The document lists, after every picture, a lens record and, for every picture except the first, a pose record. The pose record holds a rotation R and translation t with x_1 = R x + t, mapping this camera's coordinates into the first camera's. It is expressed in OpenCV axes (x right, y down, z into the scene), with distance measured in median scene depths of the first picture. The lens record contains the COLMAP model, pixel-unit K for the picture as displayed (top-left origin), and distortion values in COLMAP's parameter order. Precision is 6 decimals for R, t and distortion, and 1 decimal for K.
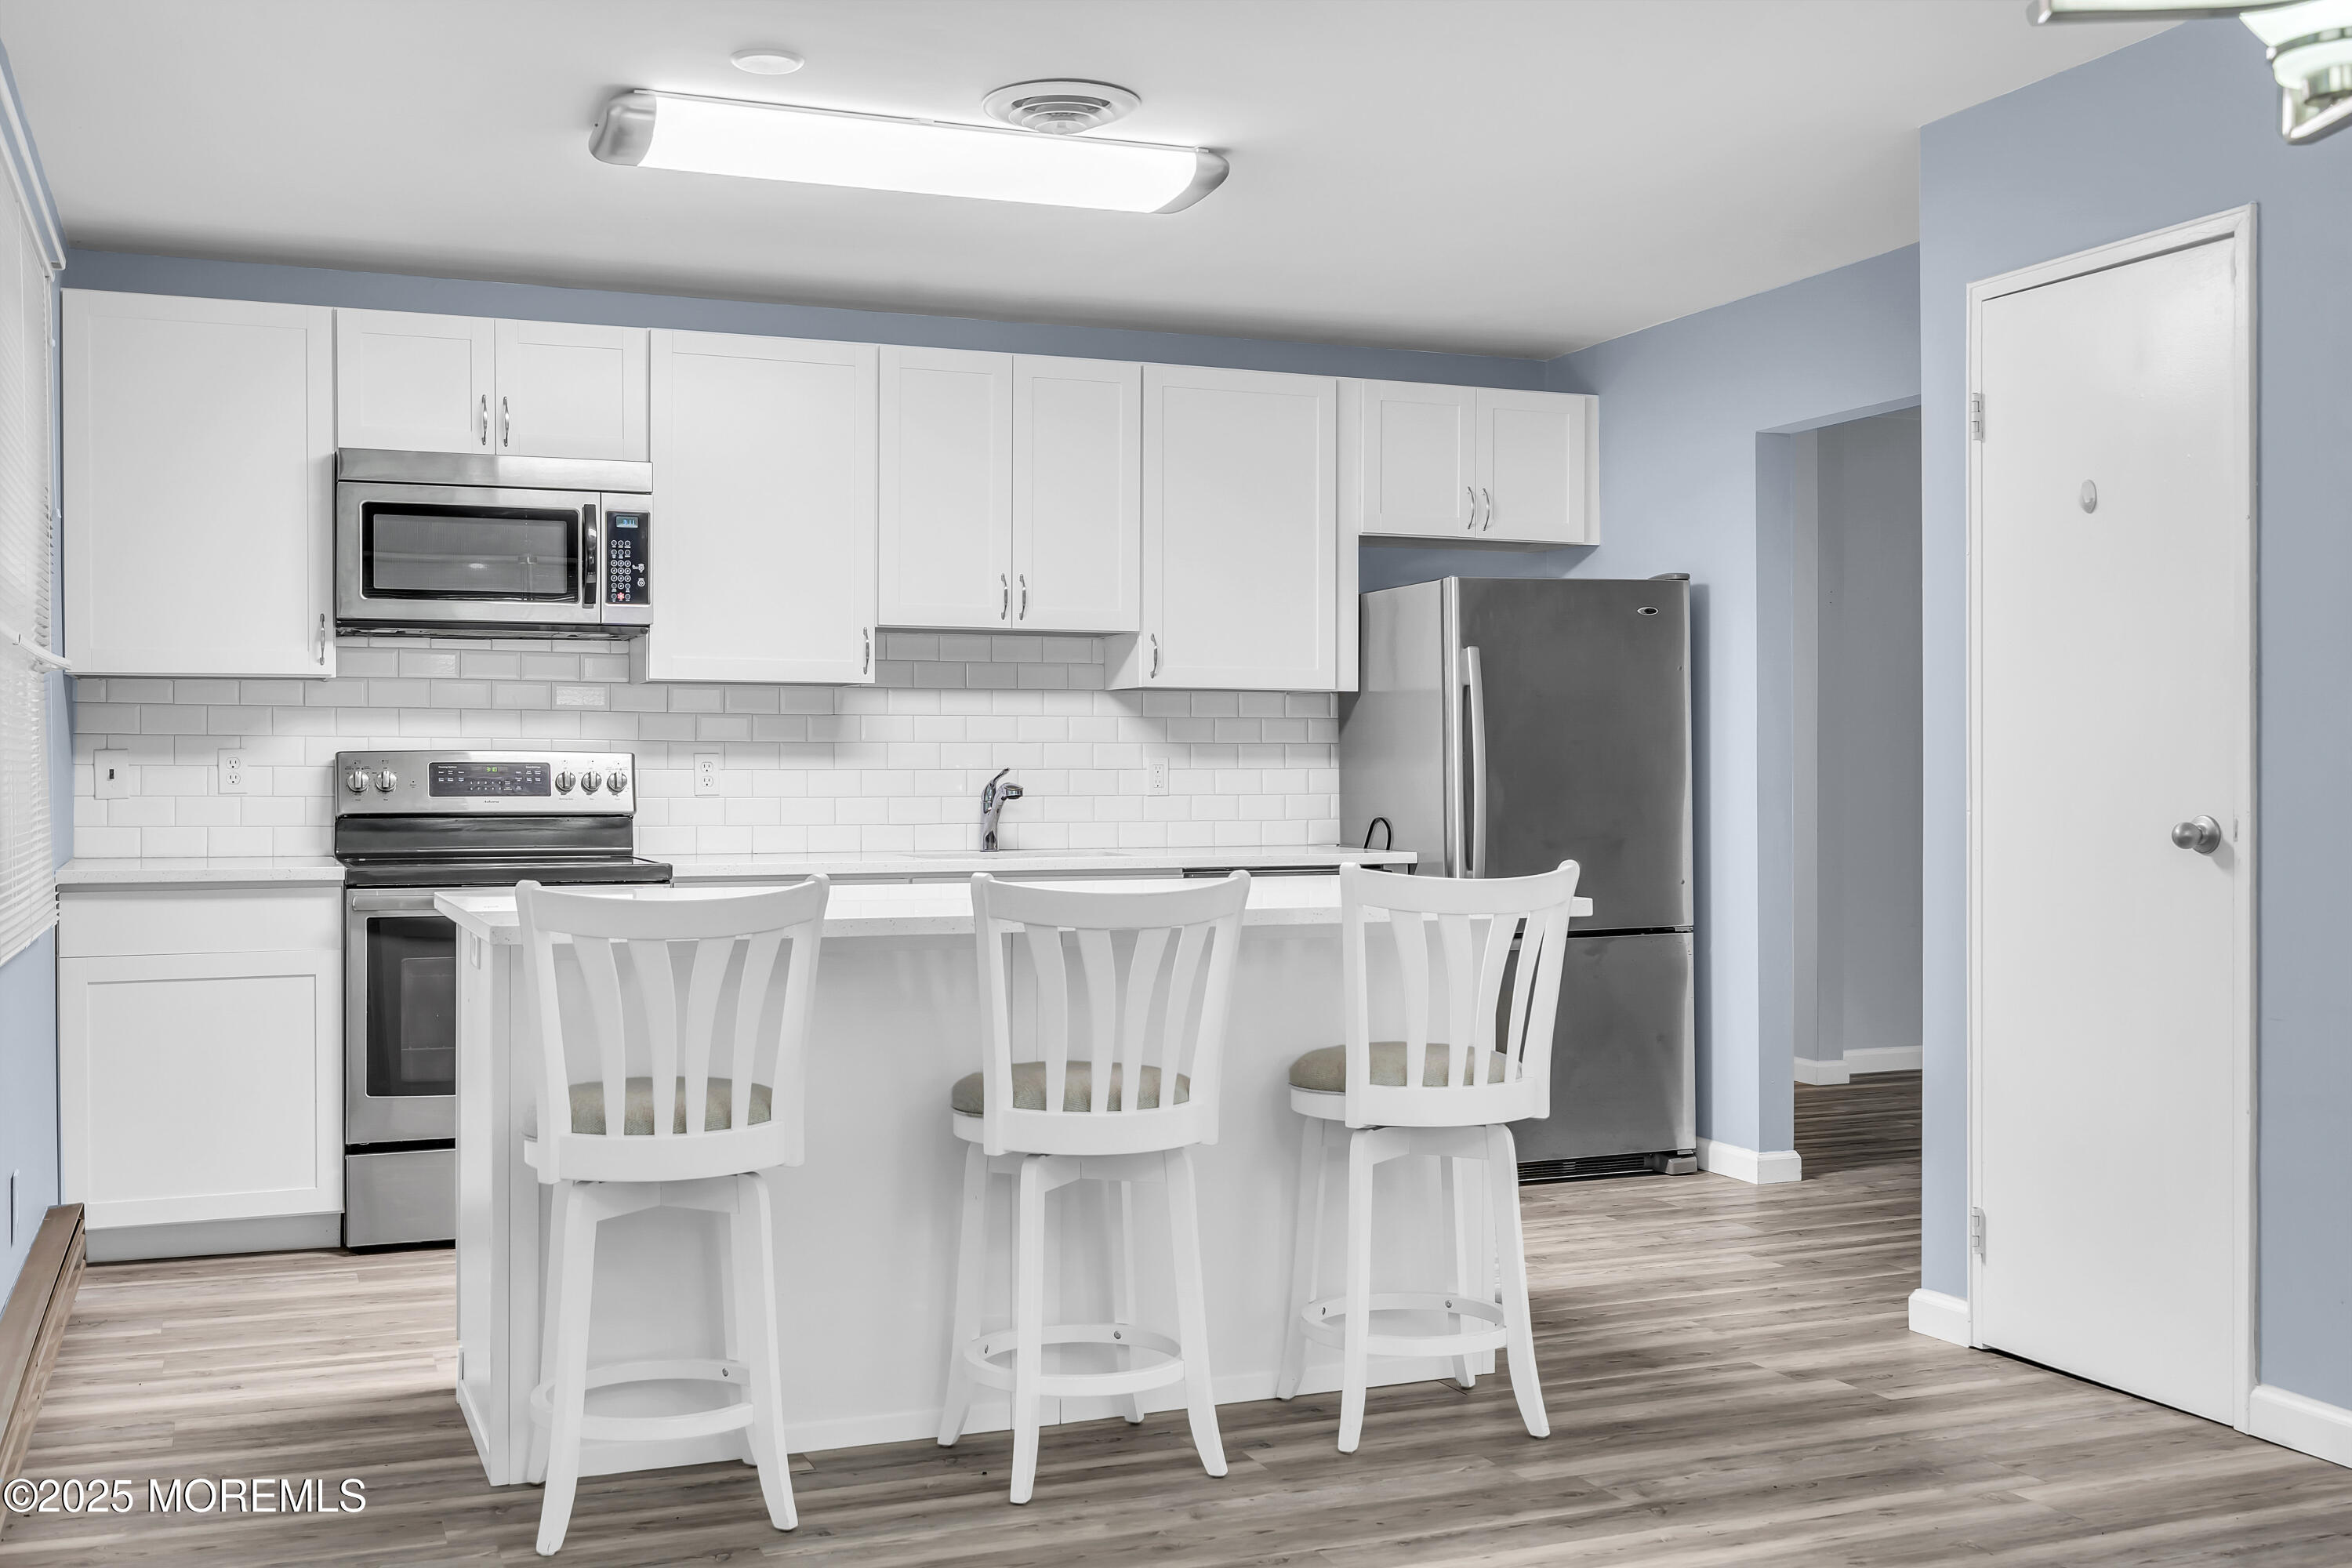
lens RADIAL K [[2332.7, 0, 1166.3], [0, 2332.7, 761.7], [0, 0, 1]] dist [-0.004082, -0.008368]
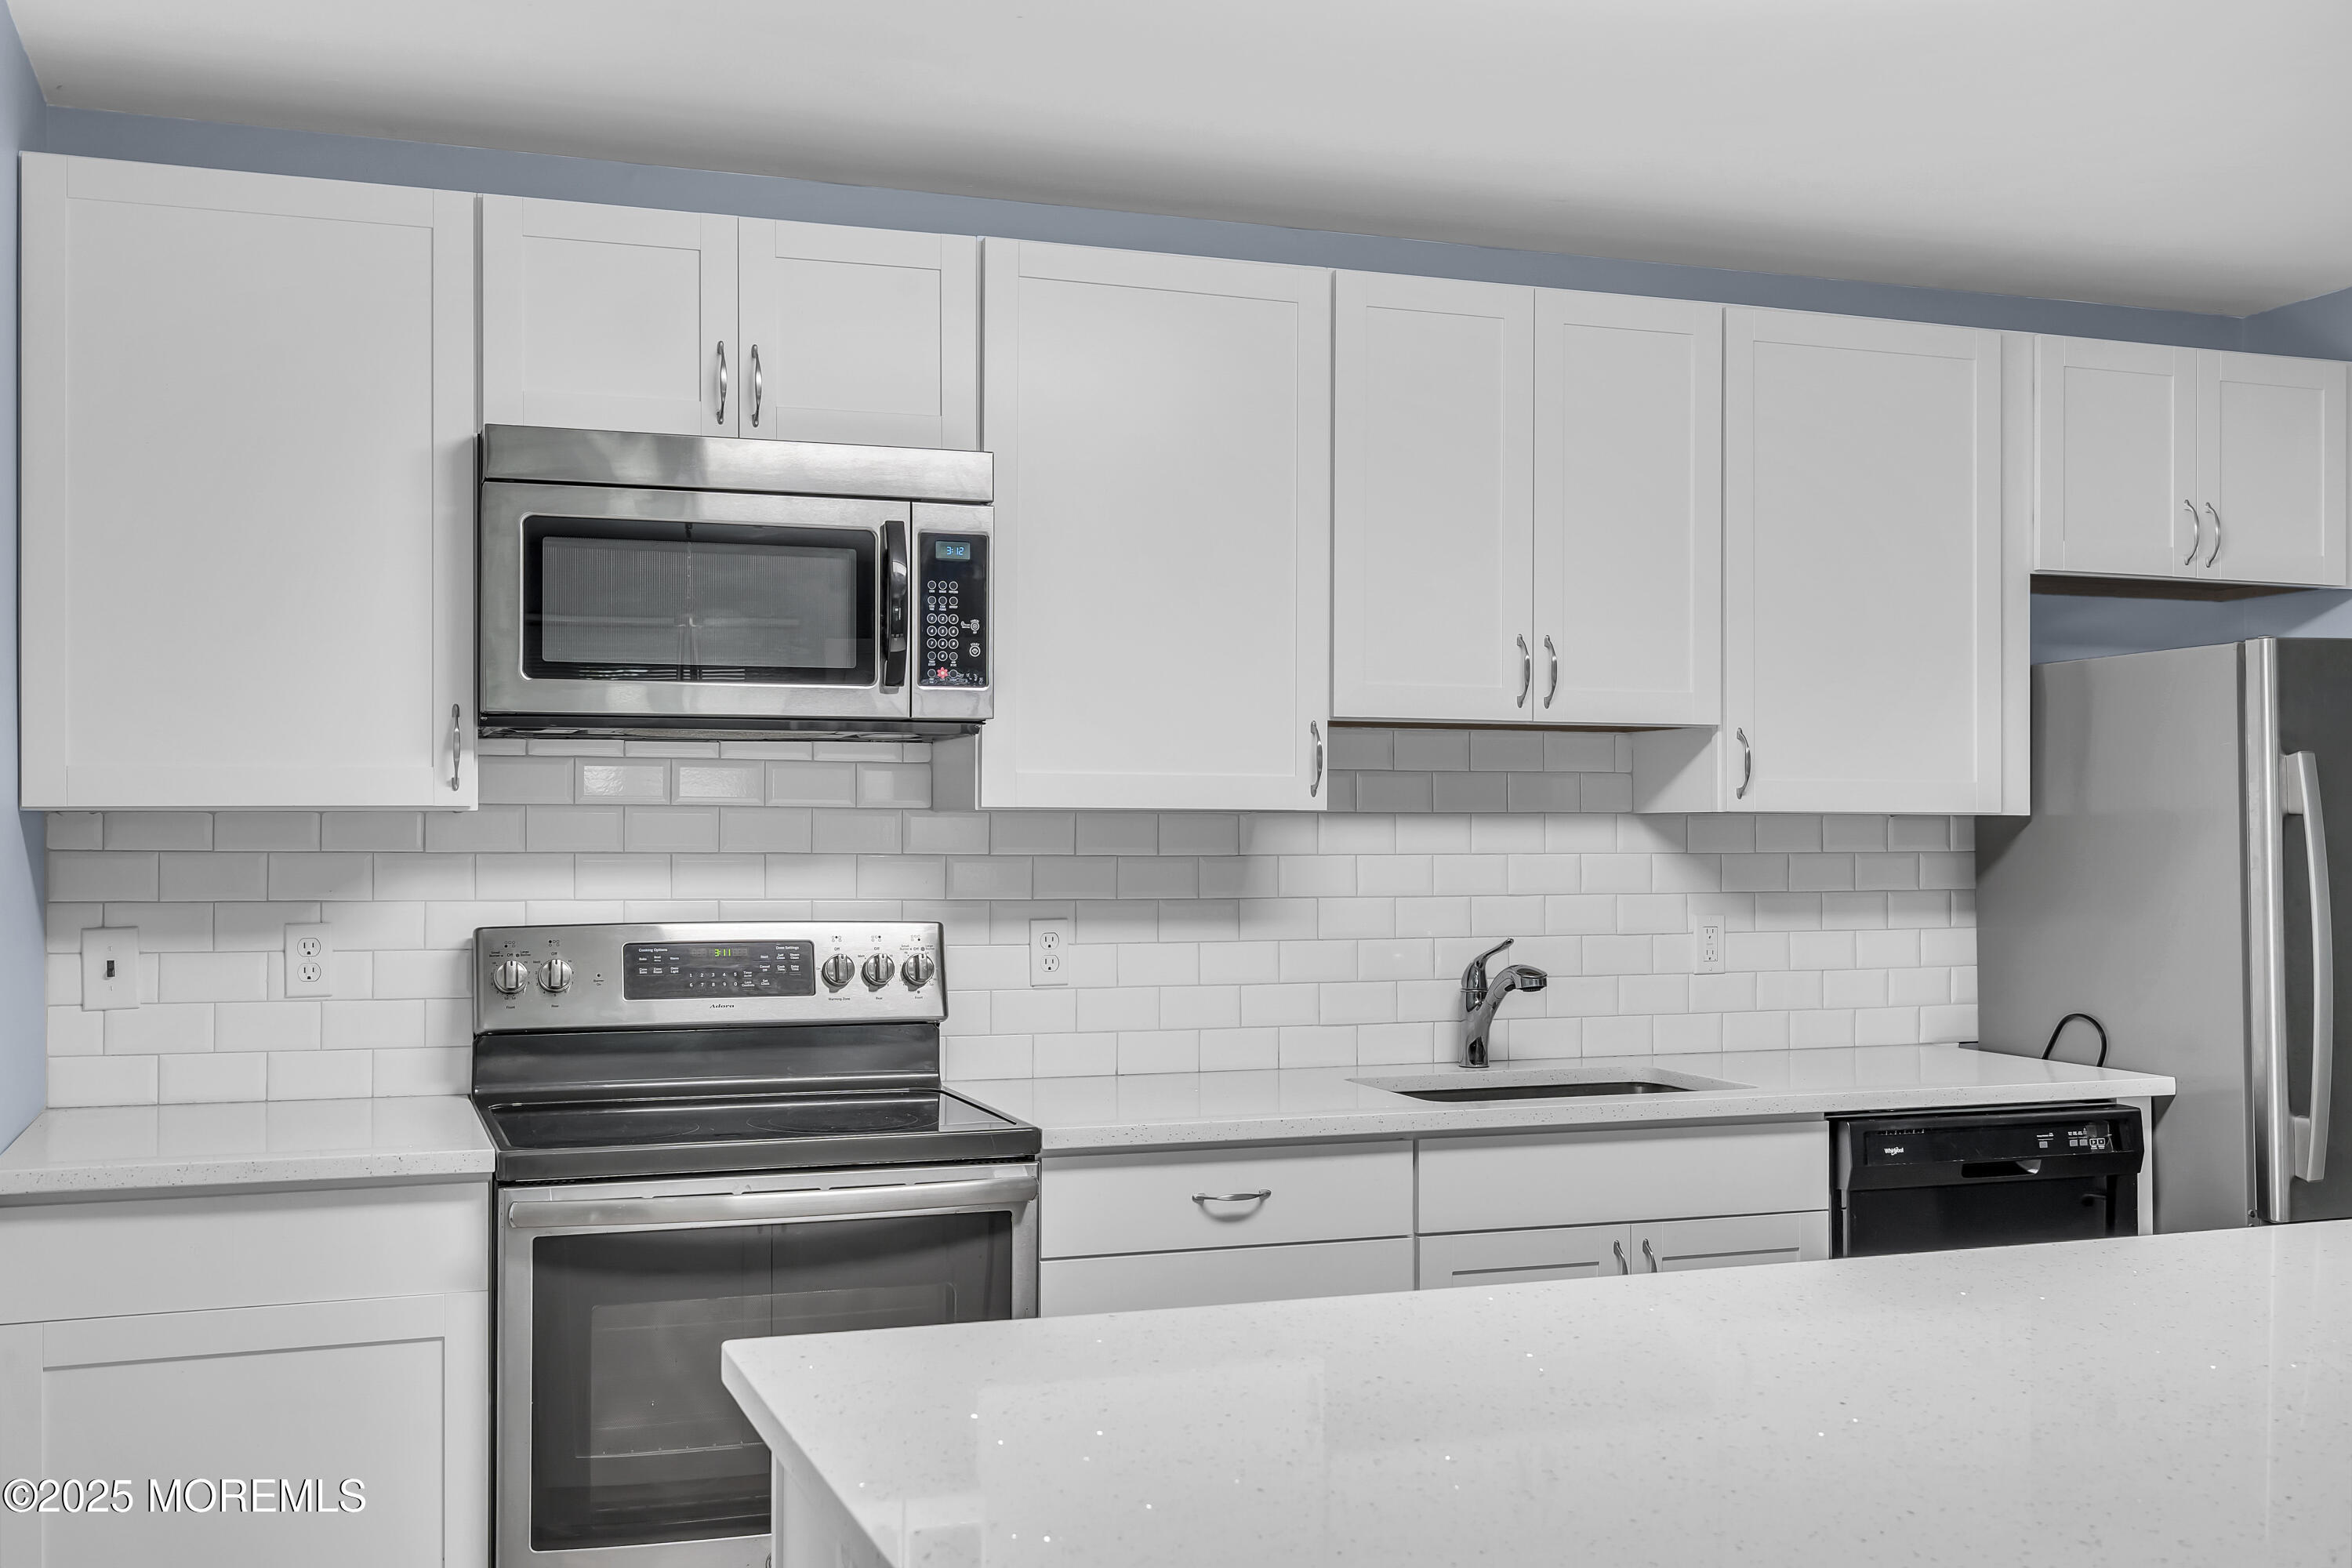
lens RADIAL K [[2353.5, 0, 1176.0], [0, 2353.5, 784.0], [0, 0, 1]] dist [-0.005440, 0.001580]
pose [[0.999180, -0.000284, -0.040483, -0.145687], [-0.000462, 0.999830, -0.018413, -0.030368], [0.040481, 0.018417, 0.999011, 0.385488]]
